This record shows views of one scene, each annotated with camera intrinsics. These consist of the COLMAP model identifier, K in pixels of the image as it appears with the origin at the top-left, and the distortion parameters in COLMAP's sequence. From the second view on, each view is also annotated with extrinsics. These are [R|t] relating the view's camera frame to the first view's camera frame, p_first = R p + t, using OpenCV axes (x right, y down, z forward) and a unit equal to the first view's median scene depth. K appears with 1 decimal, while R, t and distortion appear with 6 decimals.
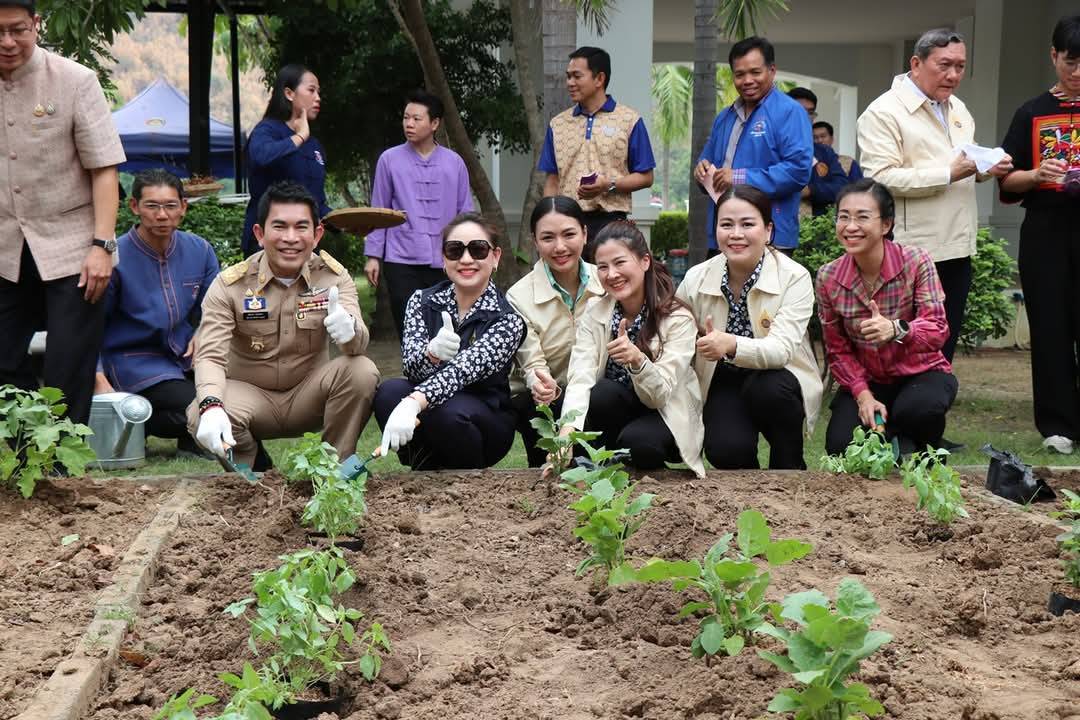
lens RADIAL K [[1551.0, 0, 534.1], [0, 1551.0, 384.9], [0, 0, 1]] dist [0.034536, 0.375929]
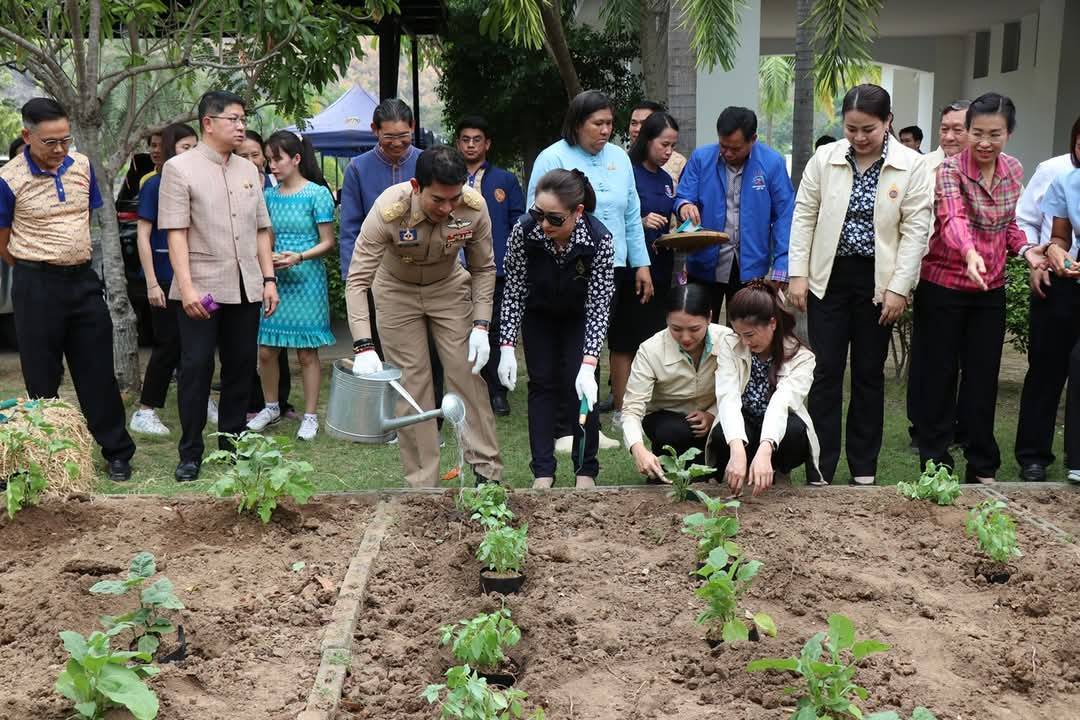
lens RADIAL K [[1273.9, 0, 534.5], [0, 1273.9, 381.1], [0, 0, 1]] dist [-0.058504, 0.336702]
pose [[0.995407, 0.004331, -0.095639, -0.004955], [0.001687, 0.998028, 0.062748, -0.127945], [0.095722, -0.062621, 0.993436, -0.012641]]
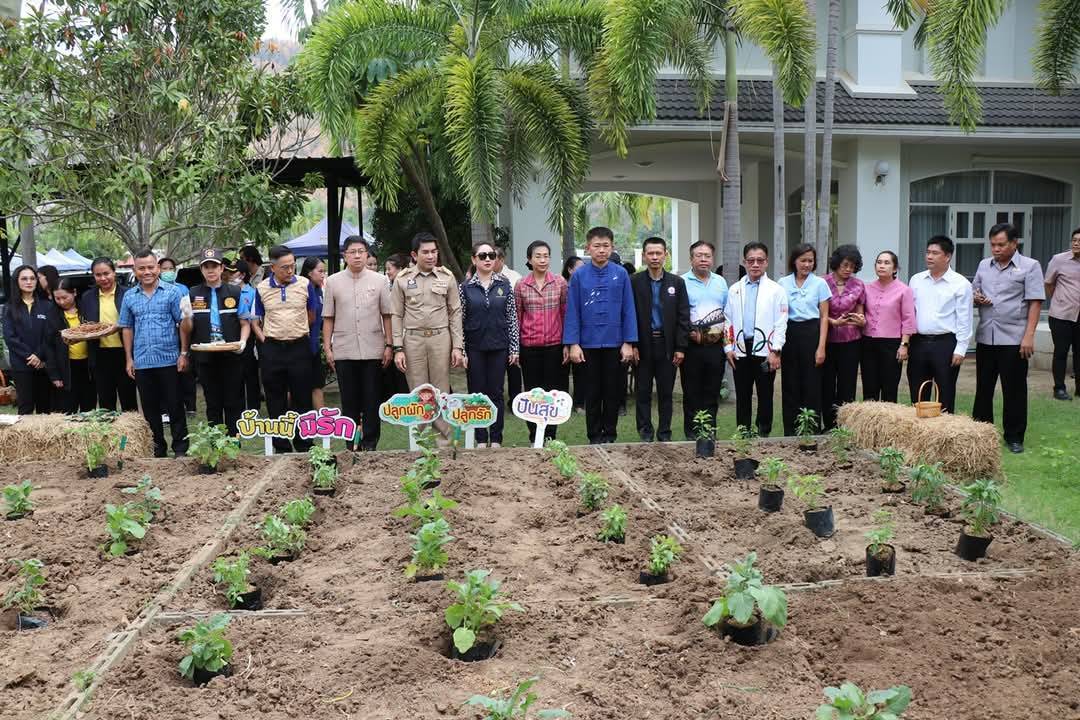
lens RADIAL K [[882.5, 0, 535.4], [0, 882.5, 369.4], [0, 0, 1]] dist [-0.186464, 0.152658]
pose [[0.999285, -0.018634, -0.032885, 0.288649], [0.019460, 0.999498, 0.024991, -0.134815], [0.032403, -0.025613, 0.999147, -0.455305]]
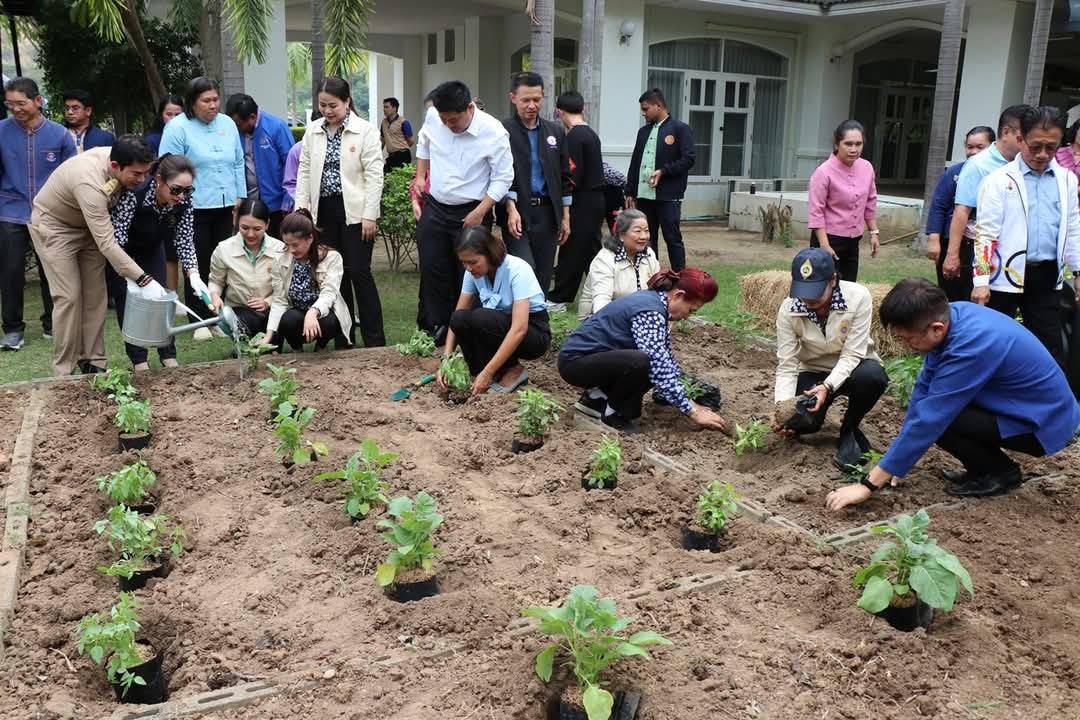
lens RADIAL K [[882.5, 0, 535.4], [0, 882.5, 369.4], [0, 0, 1]] dist [-0.186464, 0.152658]
pose [[0.939809, -0.078130, 0.332648, -0.016669], [0.016620, 0.982809, 0.183878, -0.154393], [-0.341295, -0.167282, 0.924951, -0.052682]]
